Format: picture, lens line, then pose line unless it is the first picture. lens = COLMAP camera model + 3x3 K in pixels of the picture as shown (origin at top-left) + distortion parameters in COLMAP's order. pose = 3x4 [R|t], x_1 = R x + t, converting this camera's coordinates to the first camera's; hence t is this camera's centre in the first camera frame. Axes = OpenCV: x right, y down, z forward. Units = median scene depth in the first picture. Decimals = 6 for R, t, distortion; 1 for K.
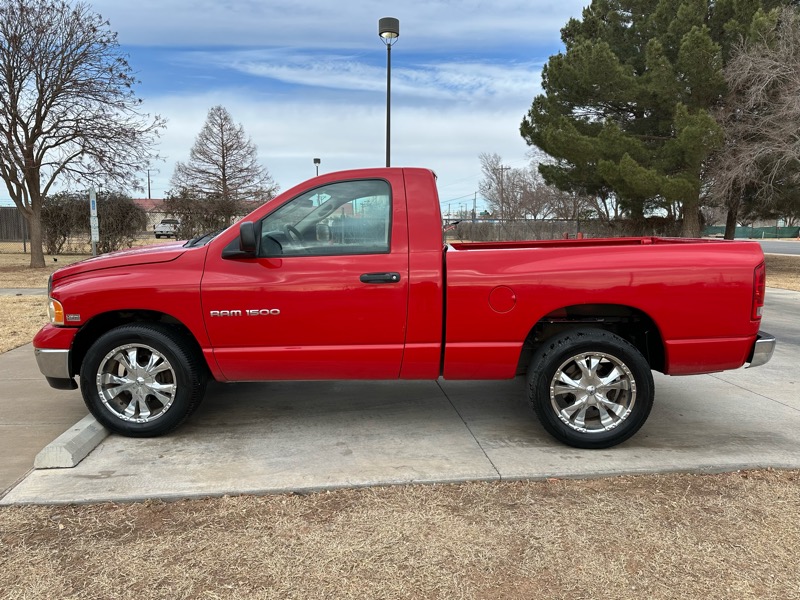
lens RADIAL K [[561.9, 0, 404.0], [0, 561.9, 292.9], [0, 0, 1]] dist [0.030370, -0.036811]
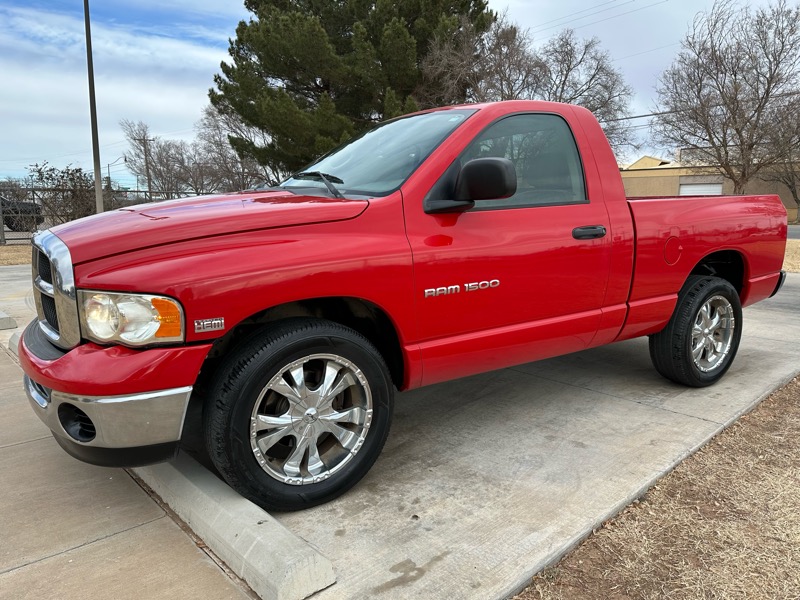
lens RADIAL K [[561.9, 0, 404.7], [0, 561.9, 293.8], [0, 0, 1]] dist [0.030370, -0.036811]
pose [[0.807996, -0.089683, 0.582322, -0.736152], [0.068265, 0.995941, 0.058663, -0.003889], [-0.585219, -0.007648, 0.810839, 0.449772]]
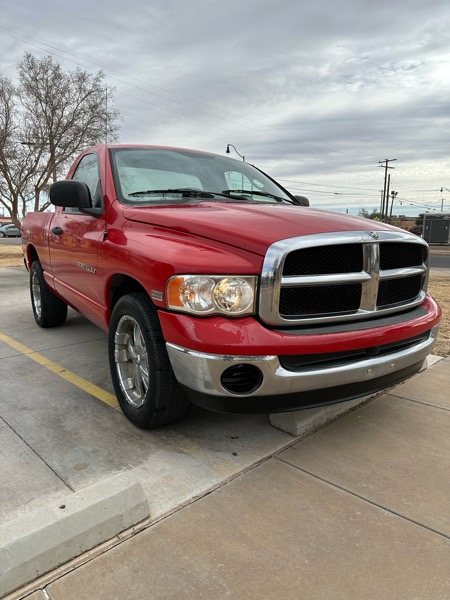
lens RADIAL K [[421.4, 0, 230.0], [0, 421.4, 300.7], [0, 0, 1]] dist [0.030370, -0.036811]
pose [[-0.598252, -0.140005, 0.788983, -1.036741], [0.082902, 0.968520, 0.234724, -0.128411], [-0.797008, 0.205833, -0.567812, 1.736645]]
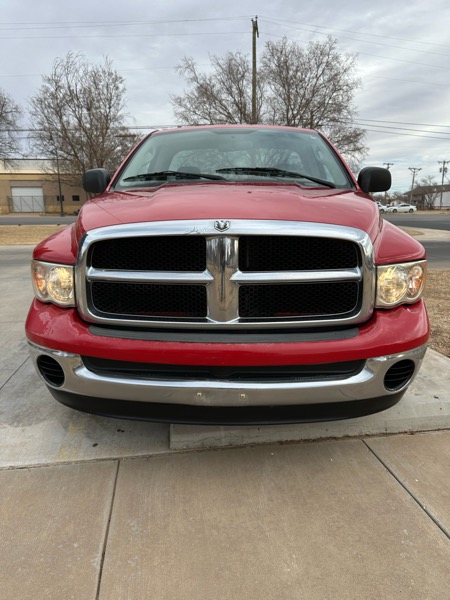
lens RADIAL K [[421.4, 0, 228.7], [0, 421.4, 302.8], [0, 0, 1]] dist [0.030370, -0.036811]
pose [[-0.015402, -0.227859, 0.973572, -1.131816], [0.121080, 0.966097, 0.228025, -0.084389], [-0.992523, 0.121392, 0.012710, 1.240039]]
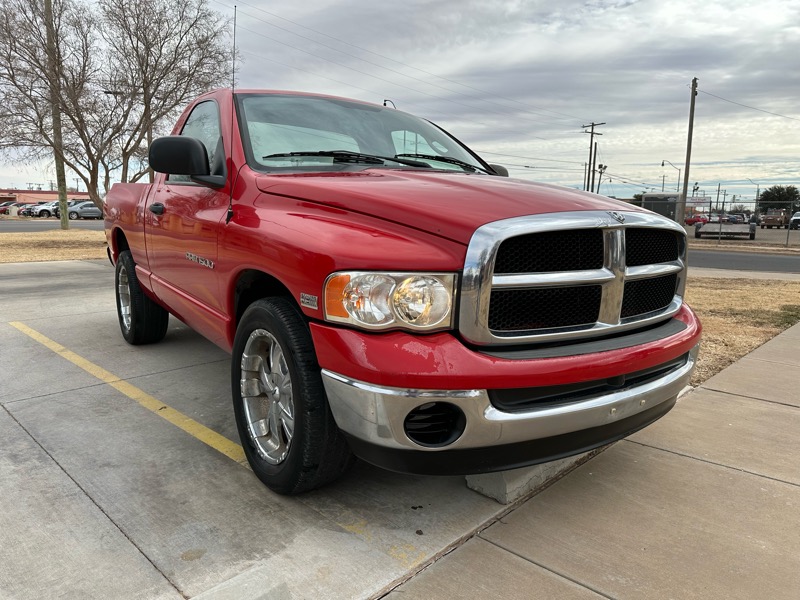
lens RADIAL K [[561.9, 0, 410.6], [0, 561.9, 297.1], [0, 0, 1]] dist [0.030370, -0.036811]
pose [[-0.631495, -0.128901, 0.764591, -0.985941], [0.068392, 0.972982, 0.220520, -0.121898], [-0.772358, 0.191549, -0.605617, 1.732042]]
